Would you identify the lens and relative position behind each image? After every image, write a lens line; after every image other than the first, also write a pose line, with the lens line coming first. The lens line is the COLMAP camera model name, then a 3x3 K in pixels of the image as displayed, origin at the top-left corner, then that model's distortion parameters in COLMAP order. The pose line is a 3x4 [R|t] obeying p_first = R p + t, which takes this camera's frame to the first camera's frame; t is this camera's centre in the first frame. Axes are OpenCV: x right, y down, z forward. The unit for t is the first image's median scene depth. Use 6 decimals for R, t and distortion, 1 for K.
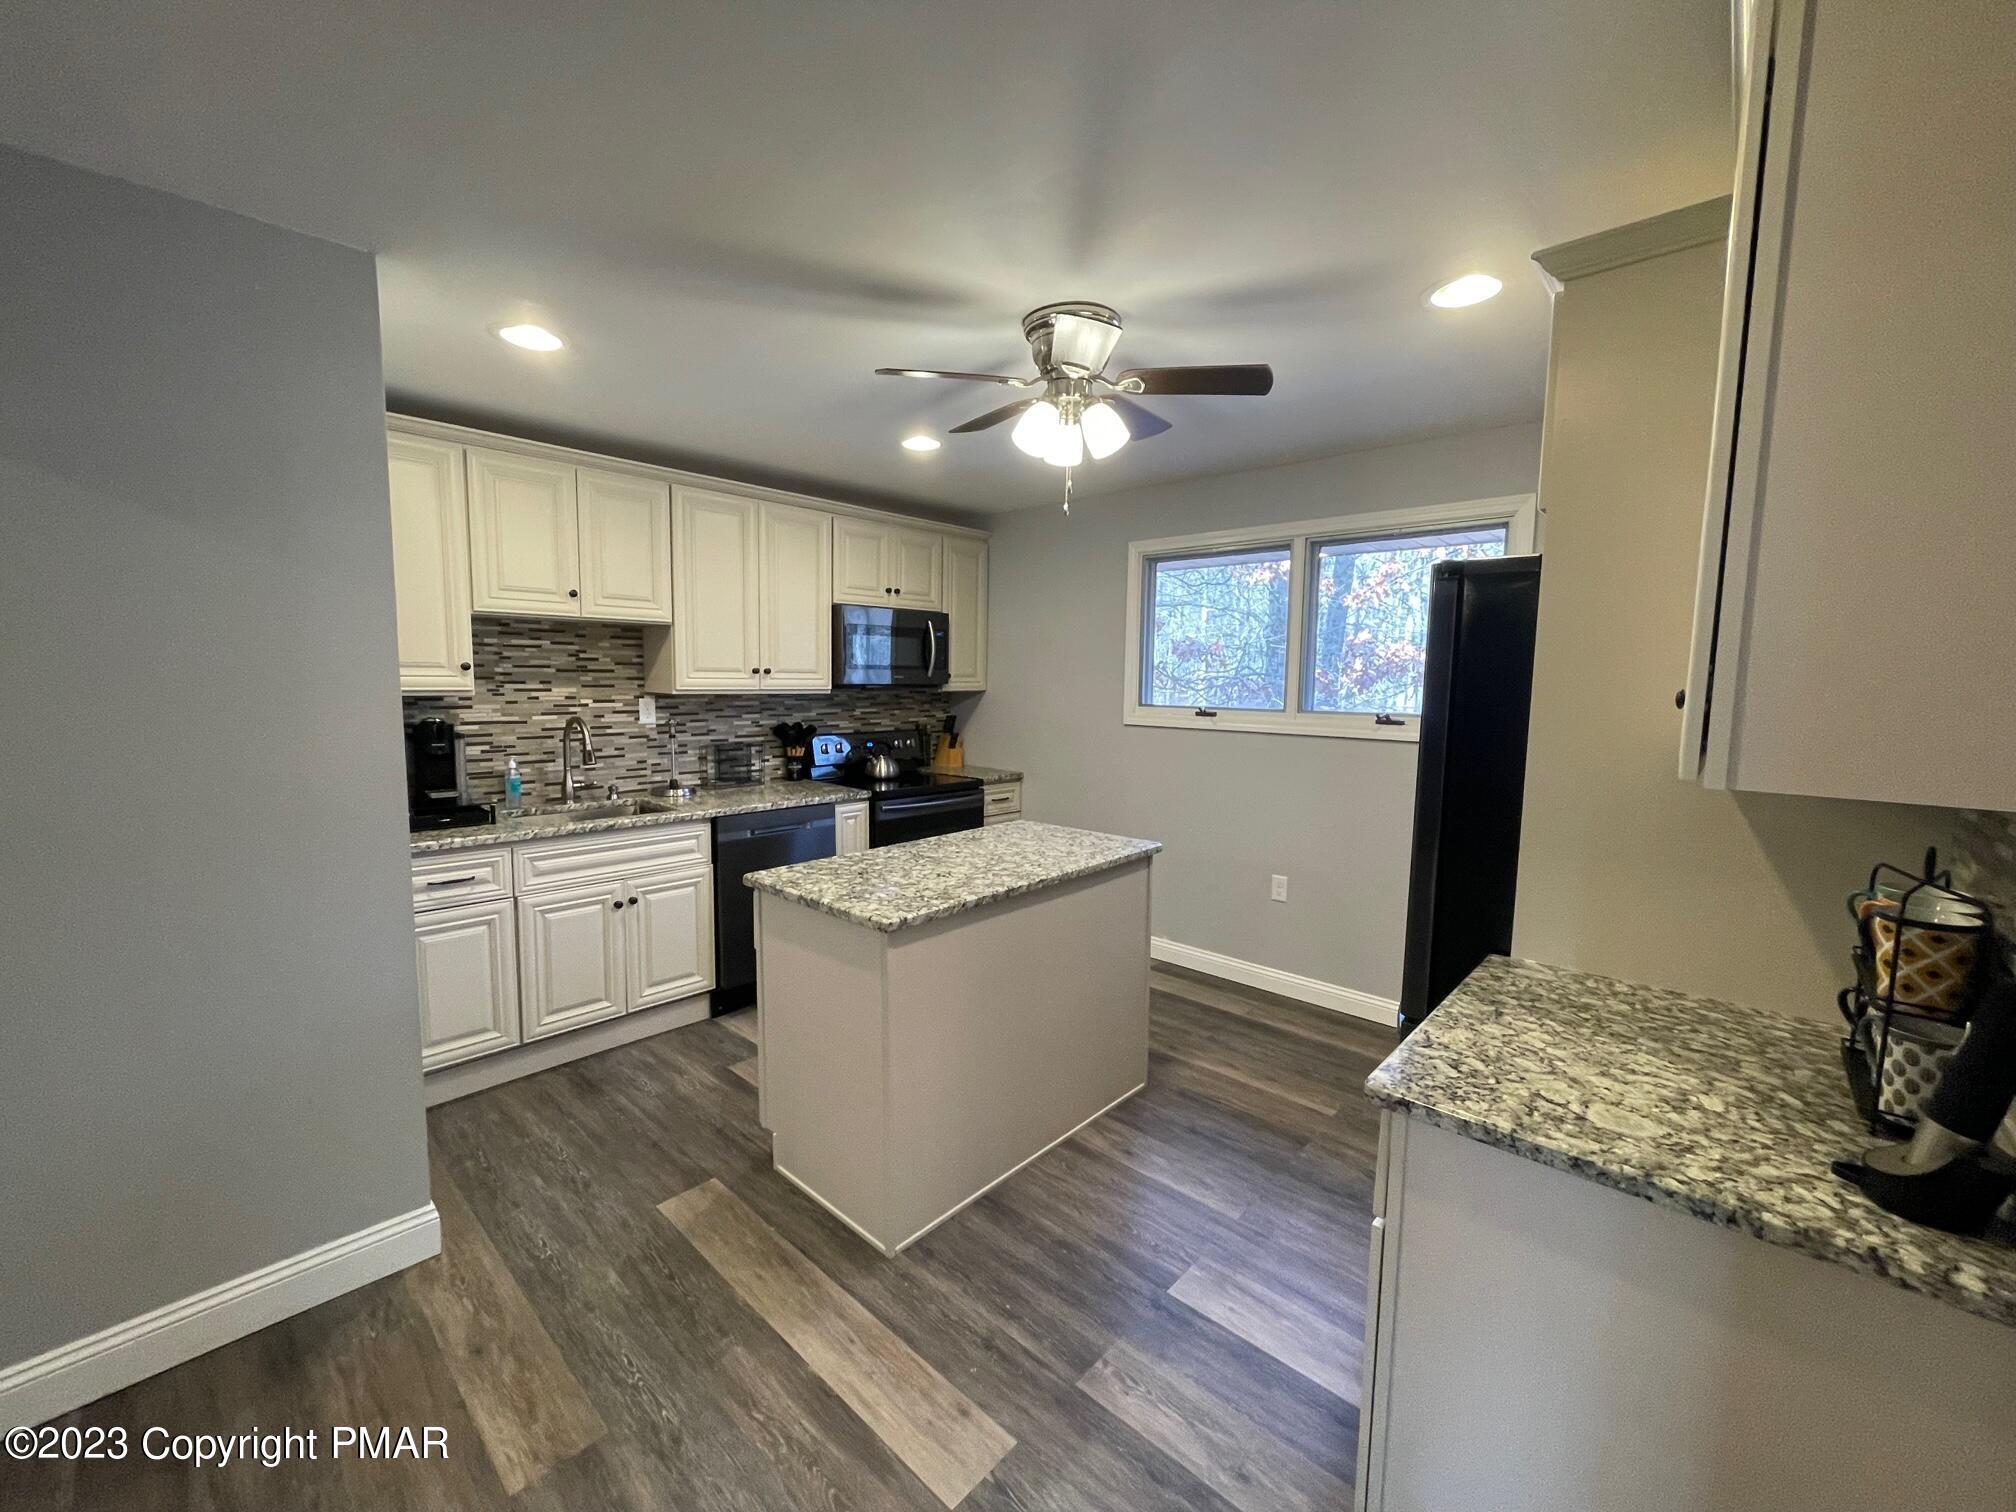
lens RADIAL K [[808.0, 0, 1001.8], [0, 808.0, 758.6], [0, 0, 1]] dist [-0.002661, 0.000820]
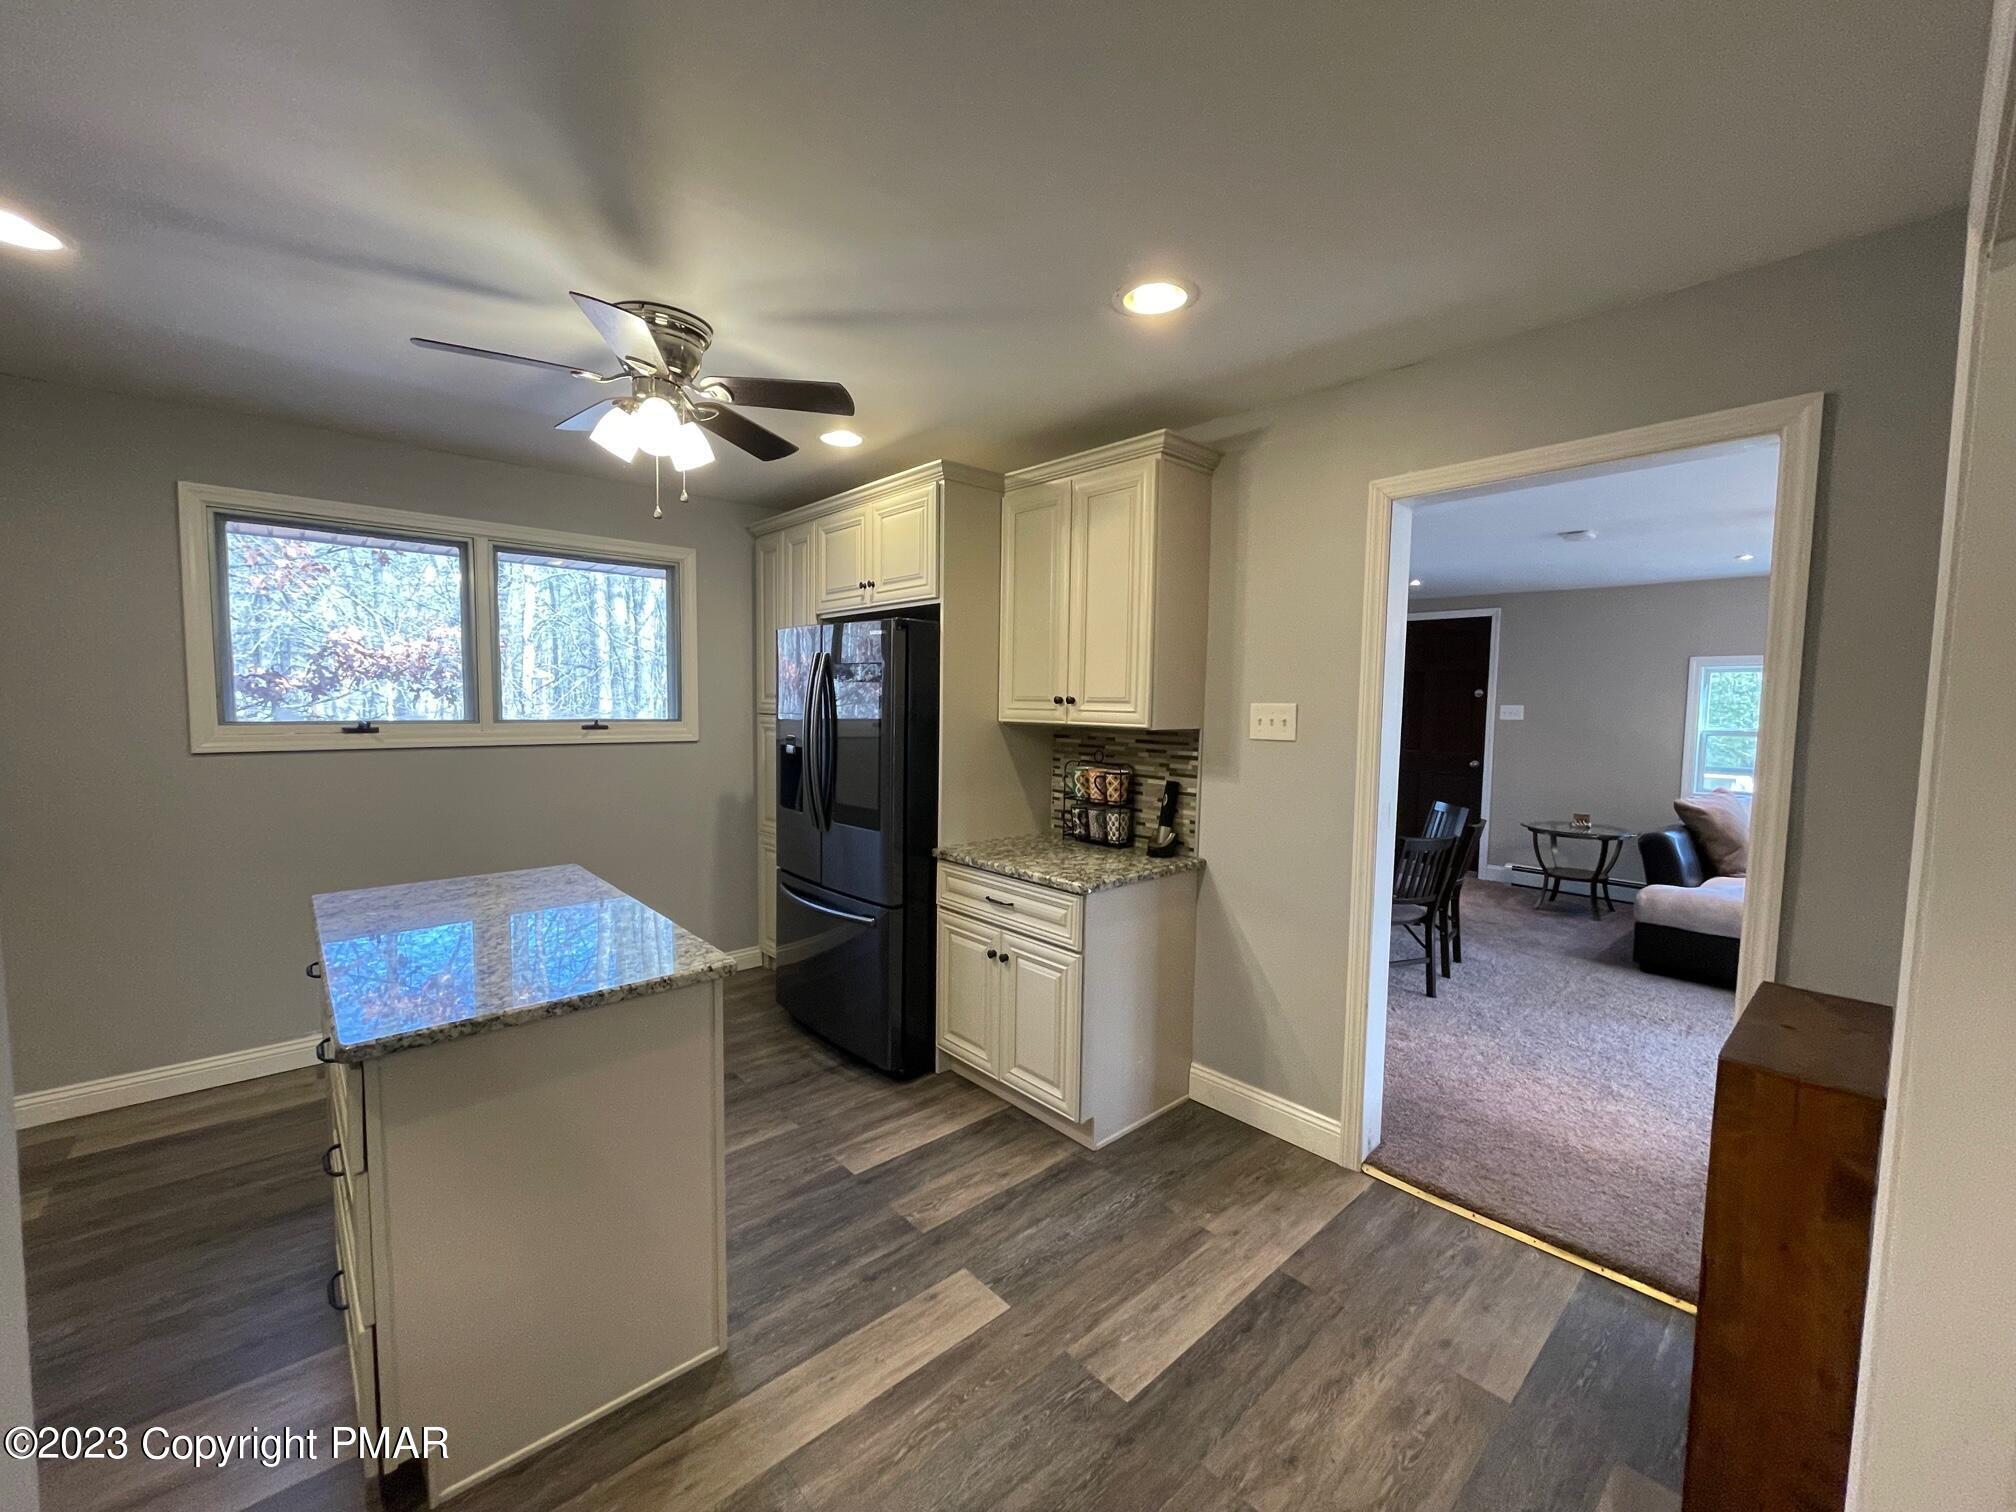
lens RADIAL K [[808.0, 0, 1003.9], [0, 808.0, 757.1], [0, 0, 1]] dist [-0.002661, 0.000820]
pose [[0.091936, -0.081214, 0.992448, -0.576787], [0.088579, 0.993384, 0.073085, -0.036508], [-0.991817, 0.081190, 0.098521, 0.348221]]
